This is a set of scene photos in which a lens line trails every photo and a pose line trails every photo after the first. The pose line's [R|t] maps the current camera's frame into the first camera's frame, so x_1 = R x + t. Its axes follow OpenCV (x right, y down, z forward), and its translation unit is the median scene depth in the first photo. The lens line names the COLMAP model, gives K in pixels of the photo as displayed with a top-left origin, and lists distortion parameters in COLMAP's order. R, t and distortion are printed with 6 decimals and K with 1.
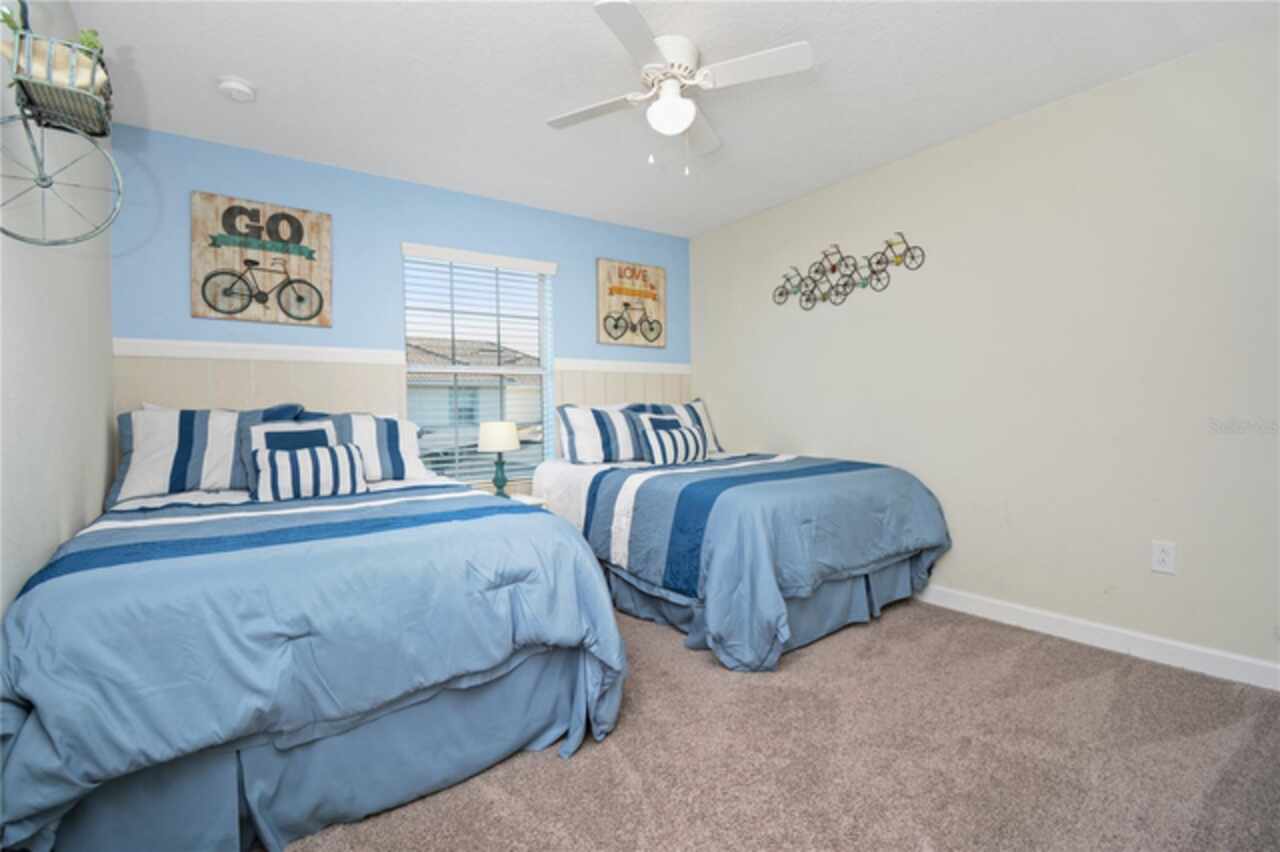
lens RADIAL K [[565.5, 0, 640.0], [0, 565.5, 426.0], [0, 0, 1]] dist [0.021135, -0.025269]
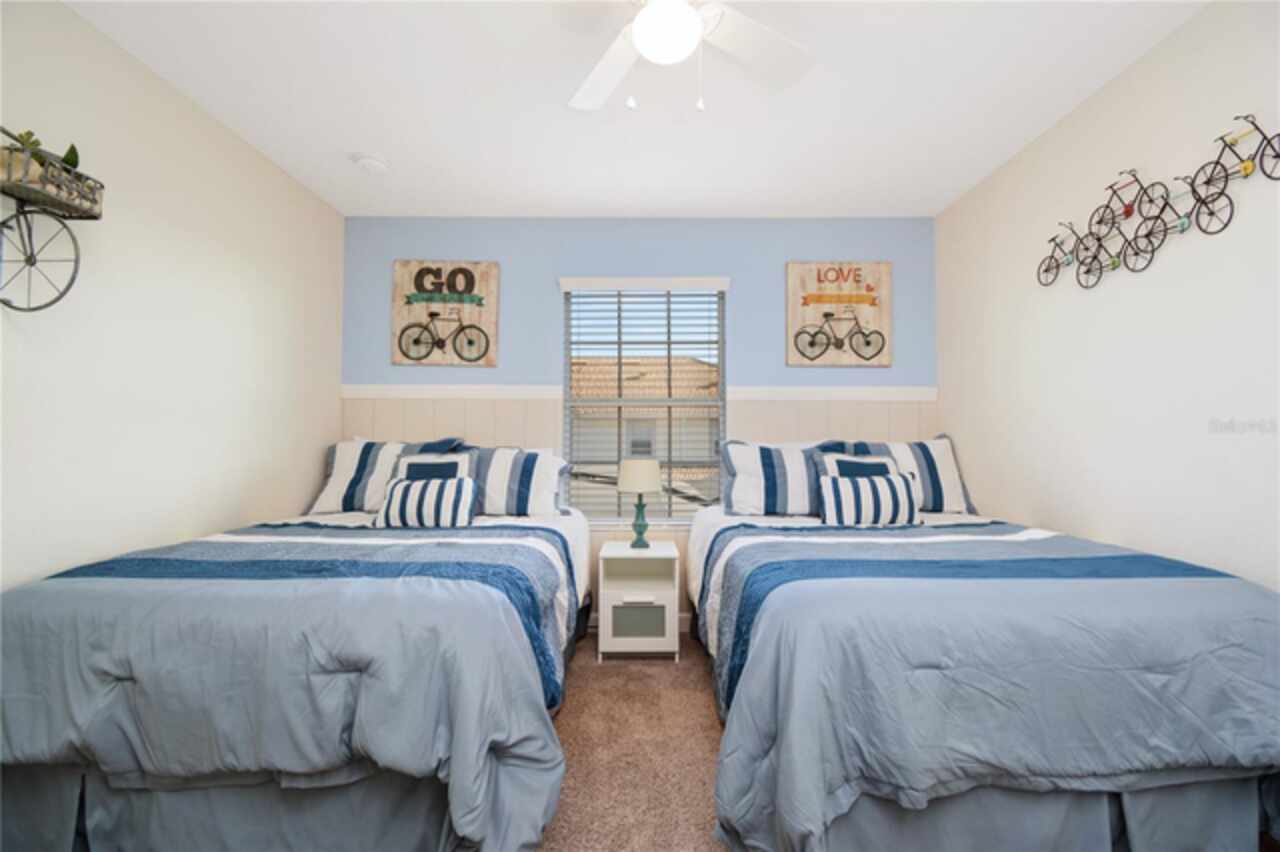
lens RADIAL K [[565.5, 0, 640.0], [0, 565.5, 426.0], [0, 0, 1]] dist [0.021135, -0.025269]
pose [[0.820335, -0.001918, -0.571879, 0.290738], [-0.031063, 0.998369, -0.047907, -0.019576], [0.571038, 0.057064, 0.818938, 0.292172]]
